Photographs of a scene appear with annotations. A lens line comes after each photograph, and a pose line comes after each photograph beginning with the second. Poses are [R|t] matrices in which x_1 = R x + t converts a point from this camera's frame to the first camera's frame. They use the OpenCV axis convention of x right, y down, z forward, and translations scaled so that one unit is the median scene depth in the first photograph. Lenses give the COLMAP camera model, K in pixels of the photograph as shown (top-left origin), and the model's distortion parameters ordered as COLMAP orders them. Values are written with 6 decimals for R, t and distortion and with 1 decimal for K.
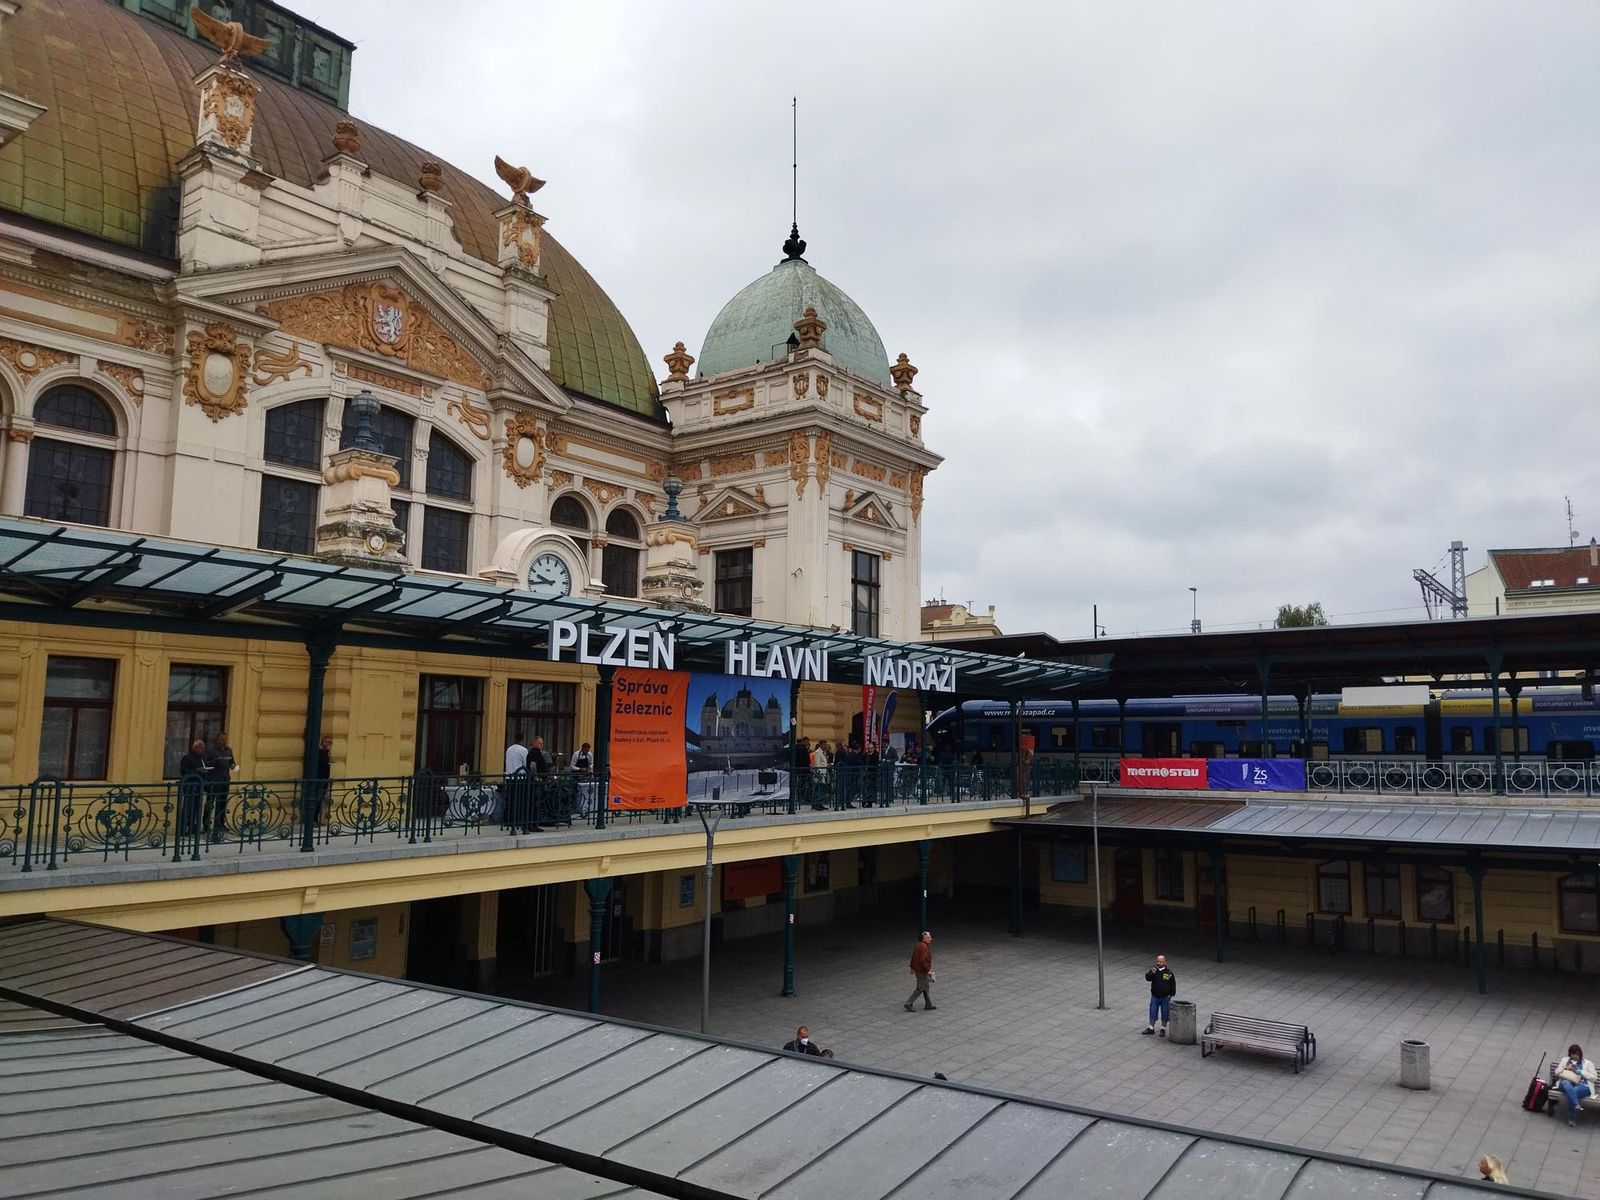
lens RADIAL K [[1186.3, 0, 801.9], [0, 1186.3, 630.0], [0, 0, 1]] dist [0.092194, -0.108729]
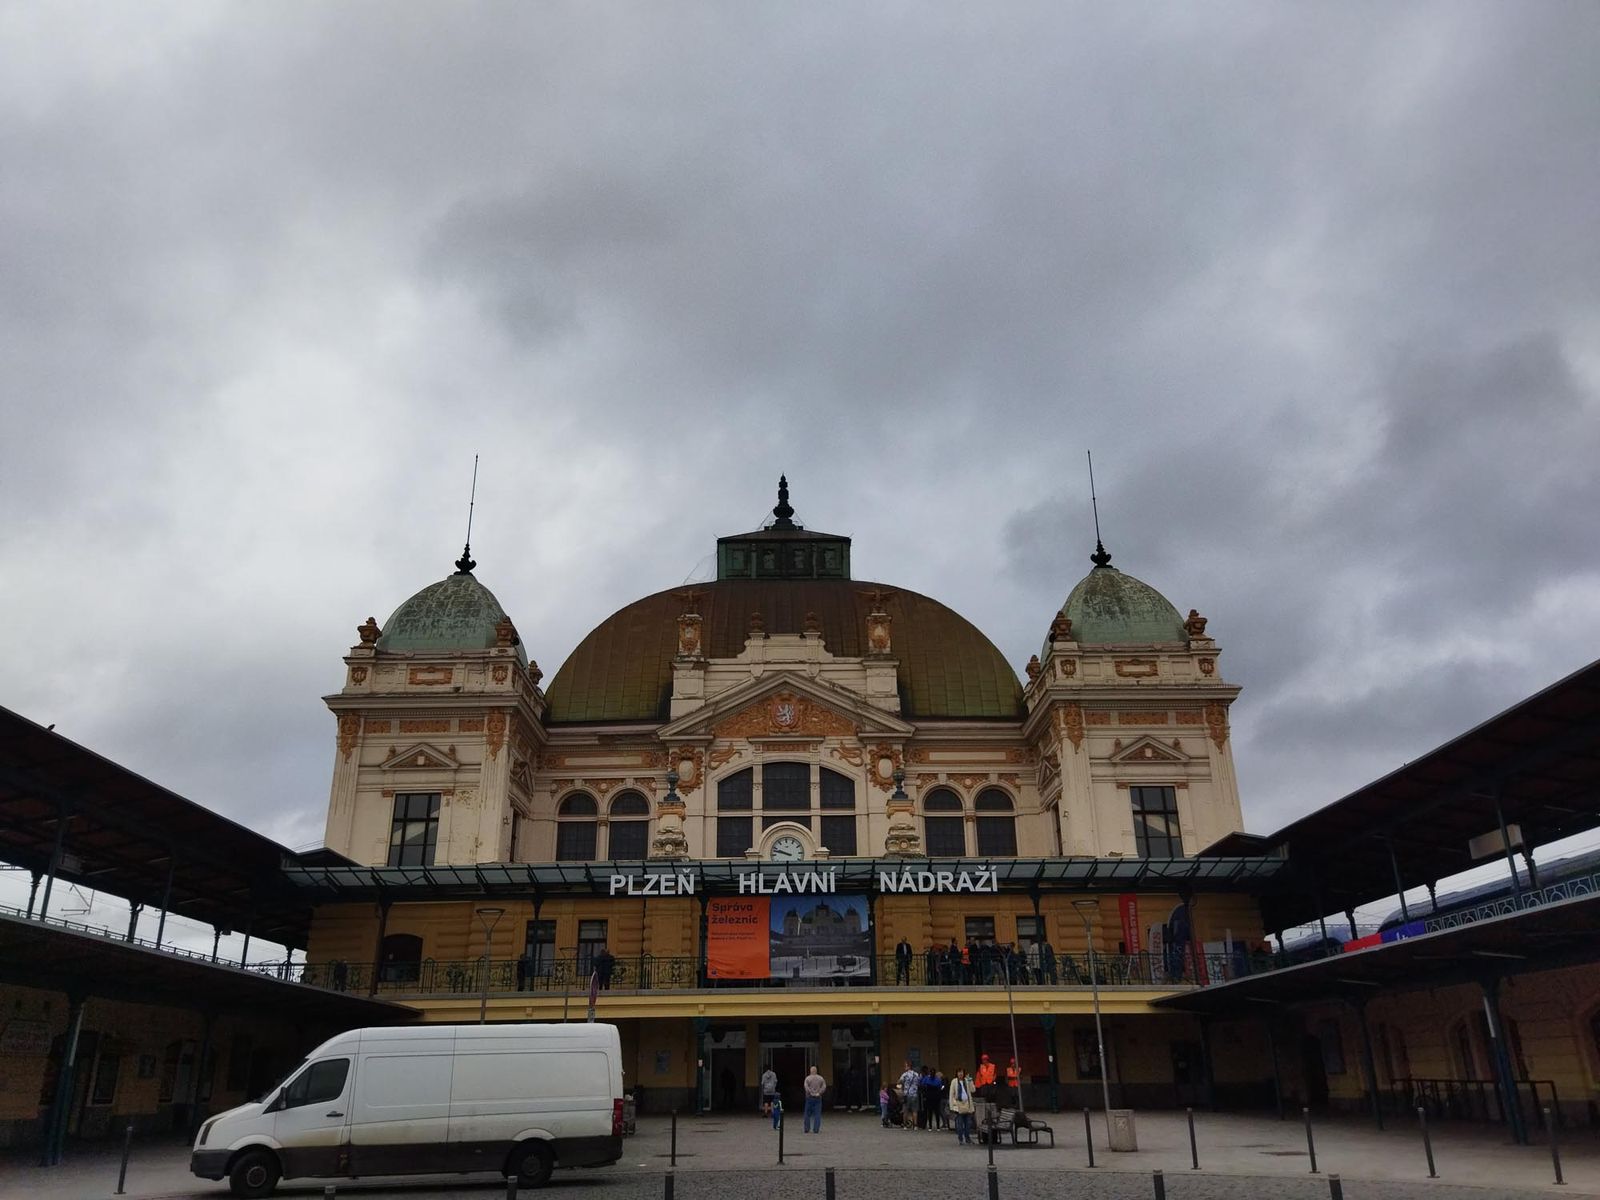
lens RADIAL K [[1243.9, 0, 800.0], [0, 1243.9, 600.0], [0, 0, 1]] dist [0.047884, -0.000157]
pose [[0.599156, -0.300670, -0.742031, 1.108416], [0.090588, 0.946313, -0.310298, 0.153627], [0.795491, 0.118698, 0.594227, -0.063728]]
